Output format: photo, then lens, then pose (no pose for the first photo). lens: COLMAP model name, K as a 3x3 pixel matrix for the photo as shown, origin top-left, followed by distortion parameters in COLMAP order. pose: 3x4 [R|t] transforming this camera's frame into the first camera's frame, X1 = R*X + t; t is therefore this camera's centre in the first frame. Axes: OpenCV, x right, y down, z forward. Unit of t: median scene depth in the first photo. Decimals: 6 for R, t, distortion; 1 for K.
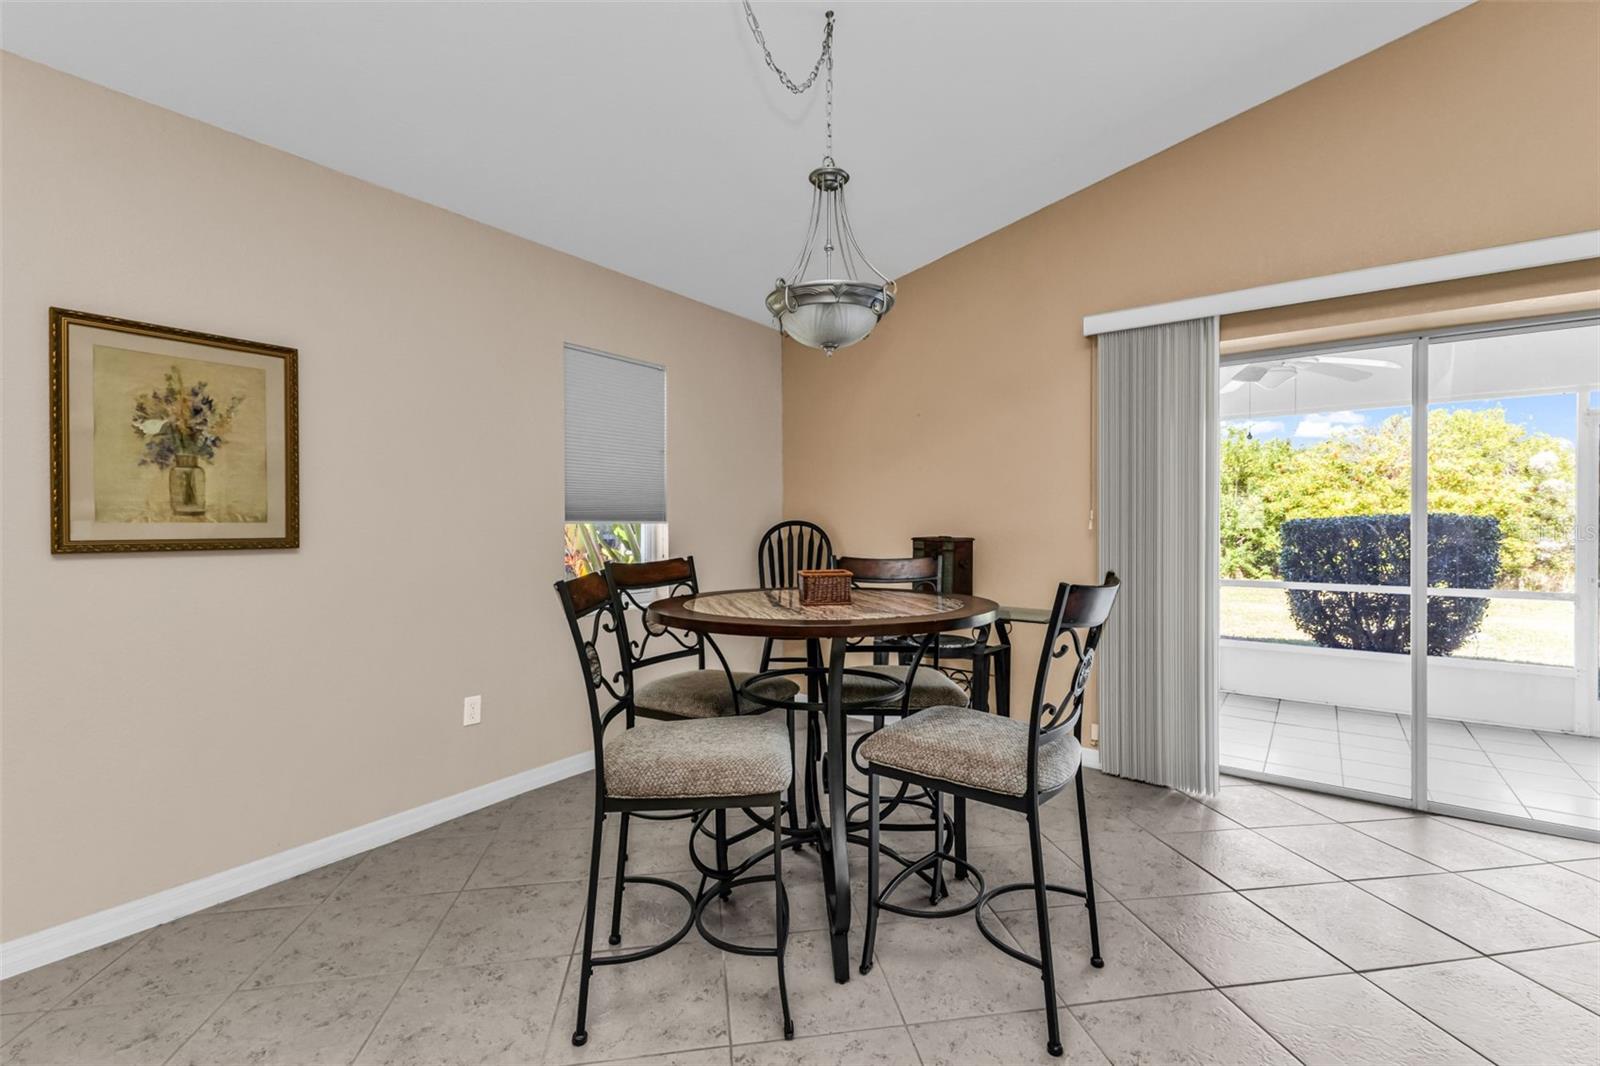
lens RADIAL K [[699.3, 0, 804.3], [0, 699.3, 527.2], [0, 0, 1]] dist [0.003523, 0.000169]
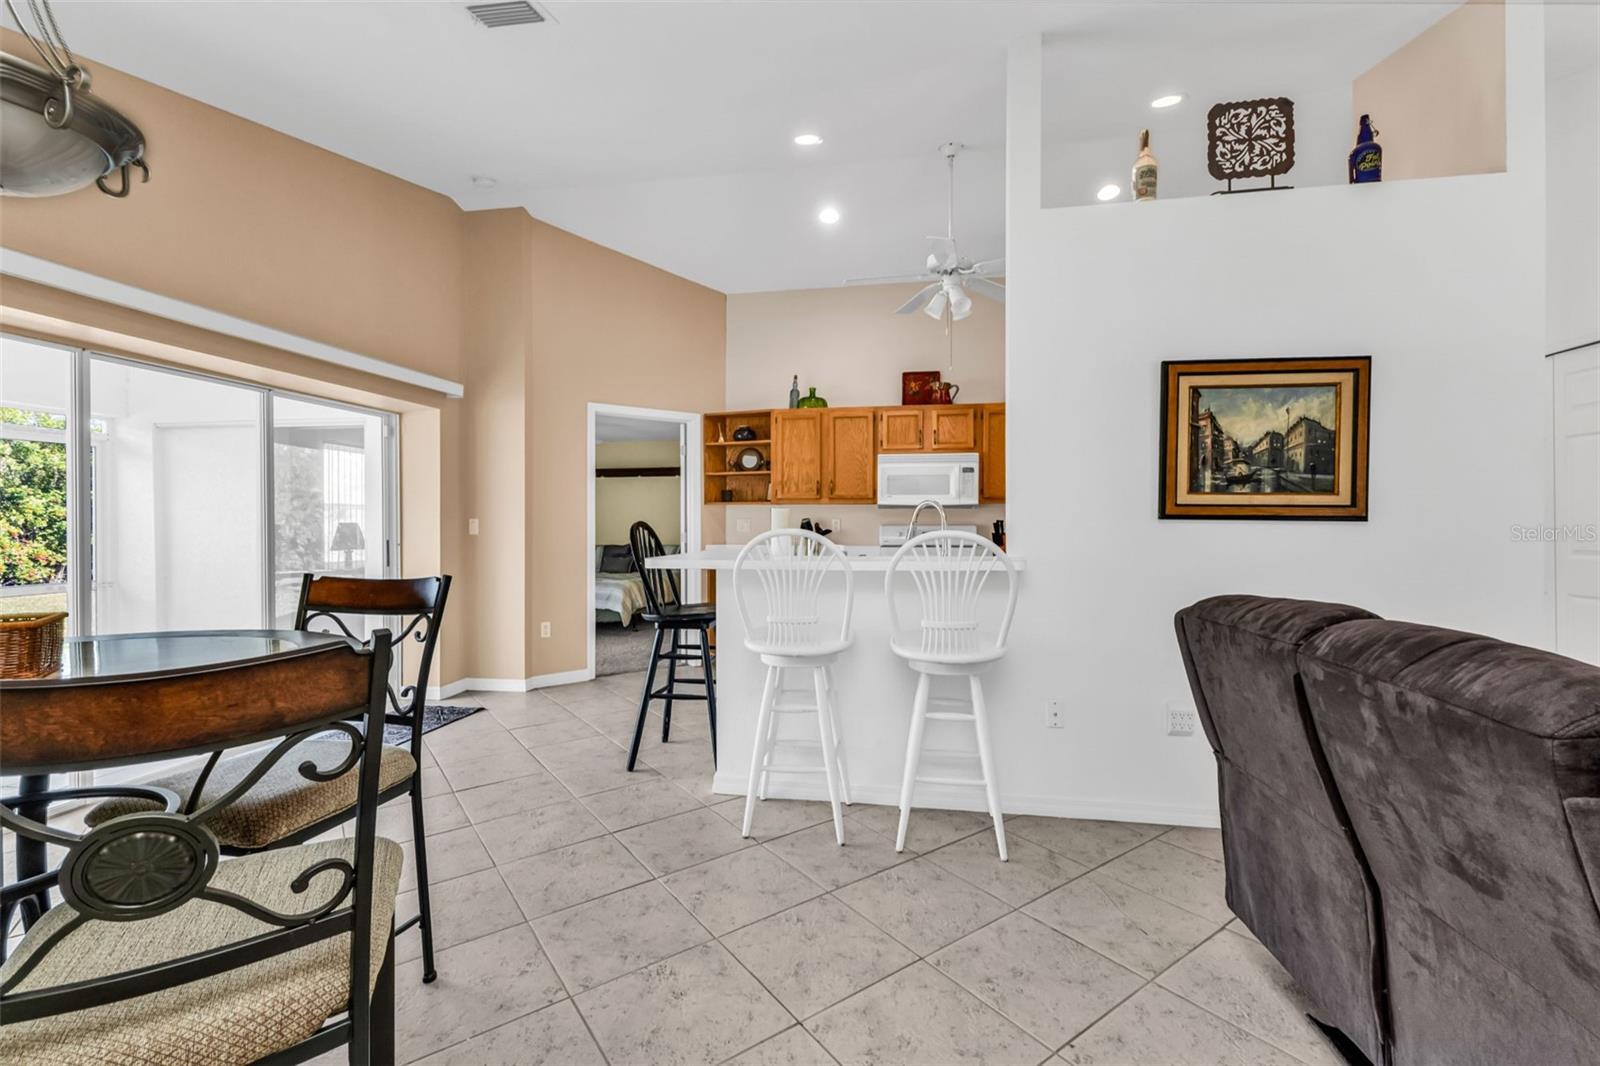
lens RADIAL K [[688.8, 0, 800.5], [0, 688.8, 526.9], [0, 0, 1]] dist [0.005022, 0.000372]
pose [[-0.447289, 0.003166, 0.894384, -0.414274], [0.010224, 0.999946, 0.001574, 0.000438], [-0.894331, 0.009848, -0.447297, 0.420124]]
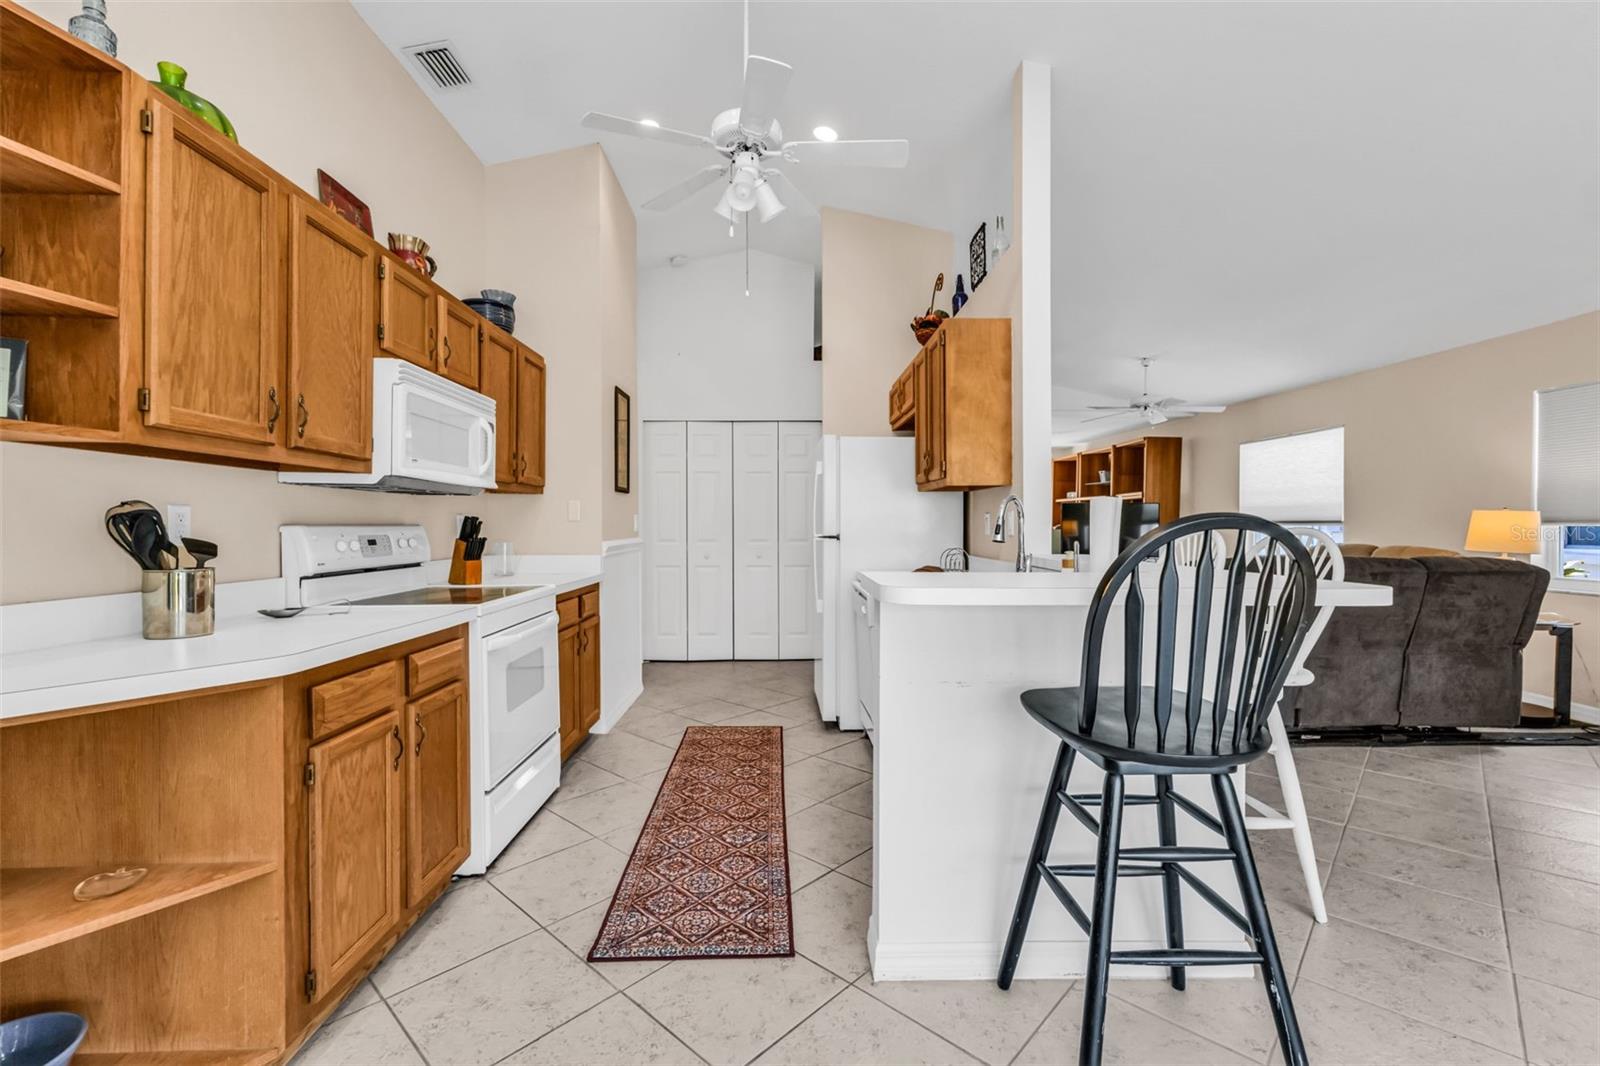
lens RADIAL K [[688.8, 0, 800.5], [0, 688.8, 526.9], [0, 0, 1]] dist [0.005022, 0.000372]
pose [[-0.791144, 0.007314, -0.611586, 0.937867], [-0.000740, 0.999916, 0.012915, -0.005518], [0.611629, 0.010670, -0.791072, 0.332521]]
